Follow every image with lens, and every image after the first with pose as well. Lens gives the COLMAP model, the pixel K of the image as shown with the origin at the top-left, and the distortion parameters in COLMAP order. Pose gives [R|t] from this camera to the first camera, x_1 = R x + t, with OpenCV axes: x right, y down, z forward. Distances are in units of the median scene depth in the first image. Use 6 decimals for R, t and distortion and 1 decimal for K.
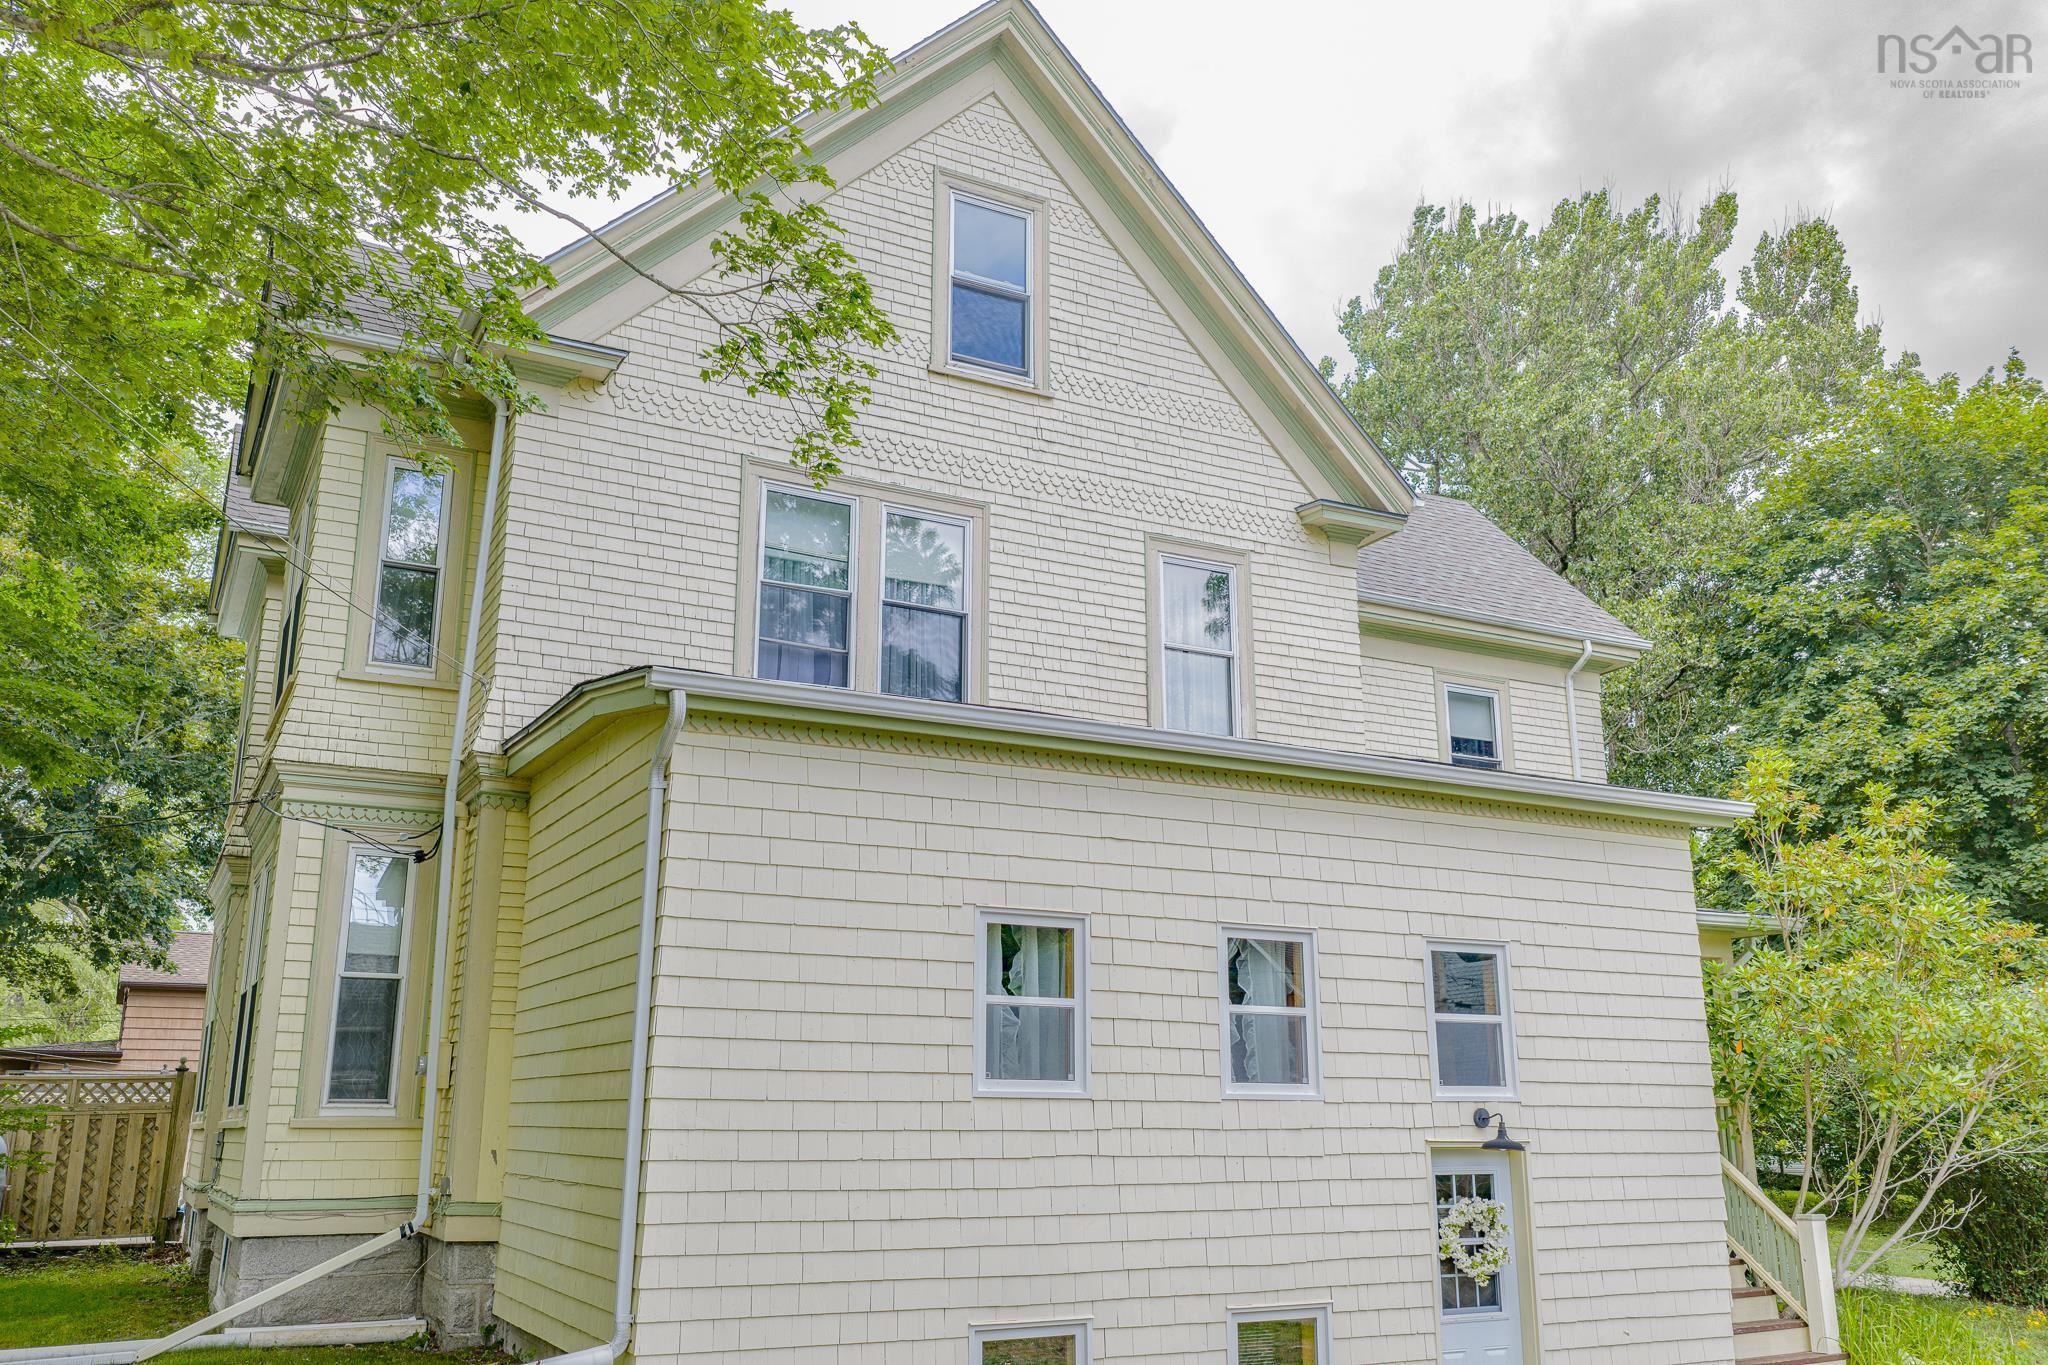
lens RADIAL K [[1681.8, 0, 1024.0], [0, 1681.8, 682.5], [0, 0, 1]] dist [0.027532, -0.056378]
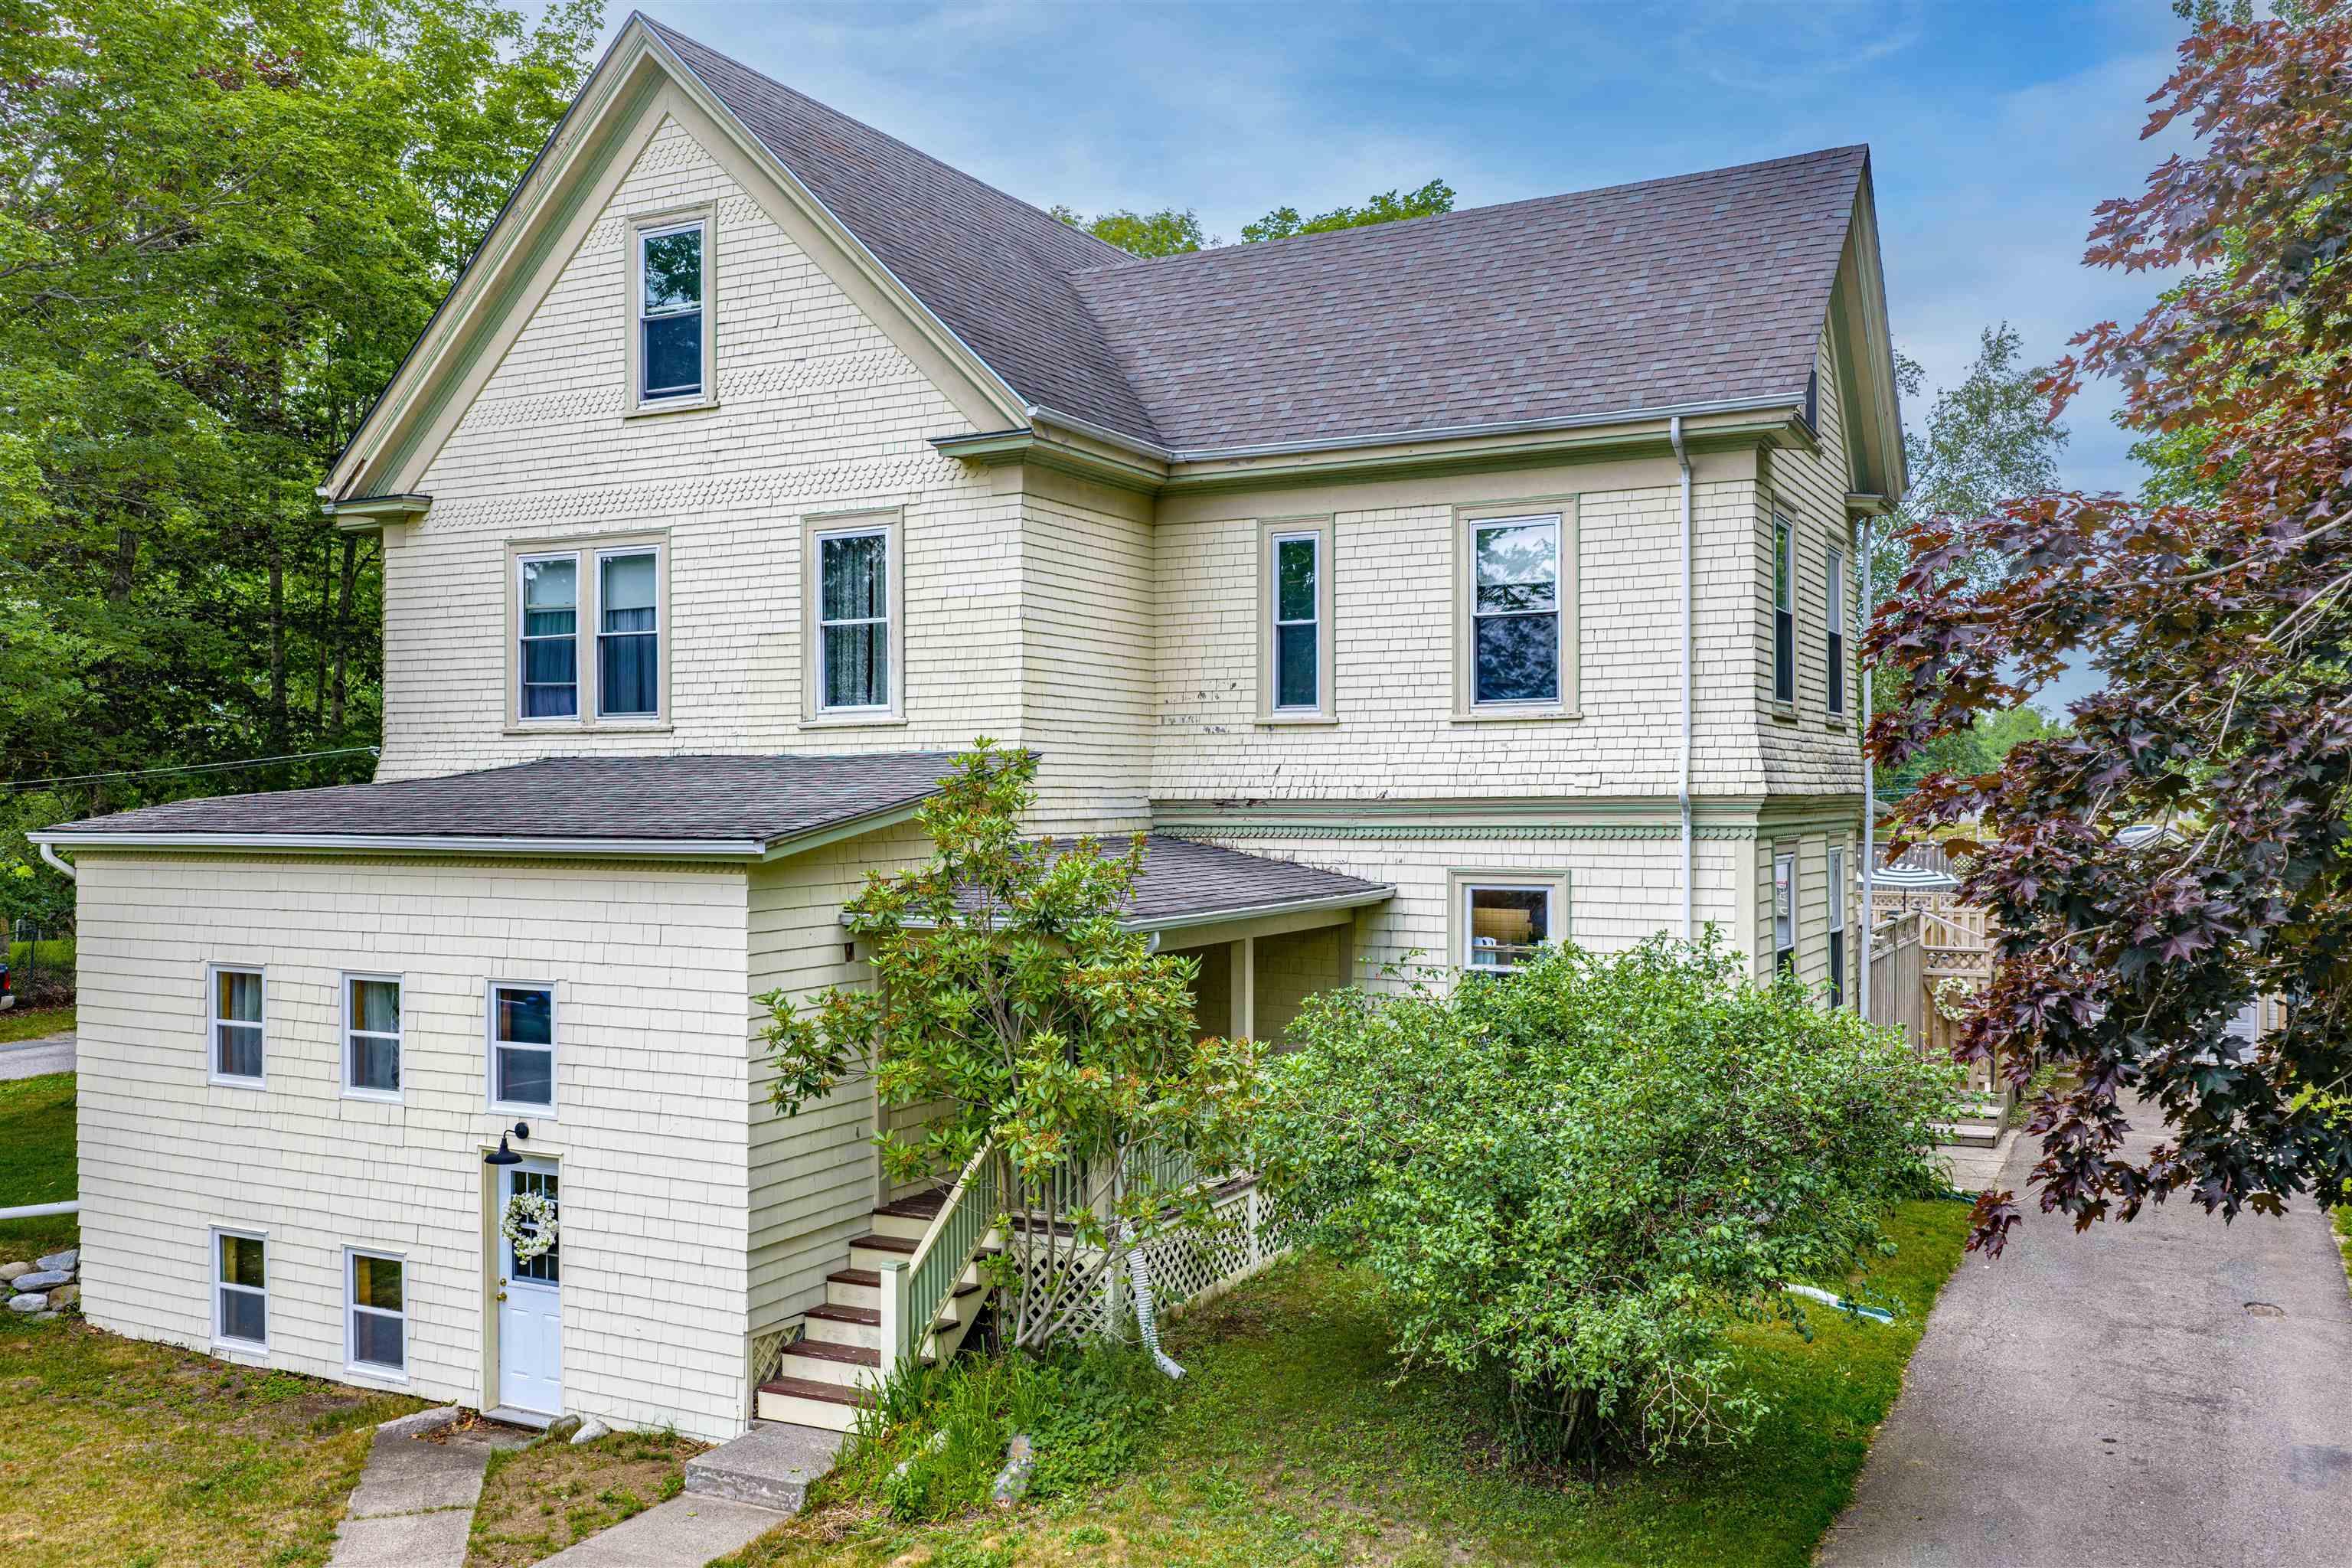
lens RADIAL K [[1931.5, 0, 1176.0], [0, 1931.5, 784.0], [0, 0, 1]] dist [0.027532, -0.056378]
pose [[0.565826, -0.002890, -0.824520, 1.664977], [0.213972, 0.966249, 0.143451, -0.072353], [0.796277, -0.257593, 0.547347, 0.694282]]
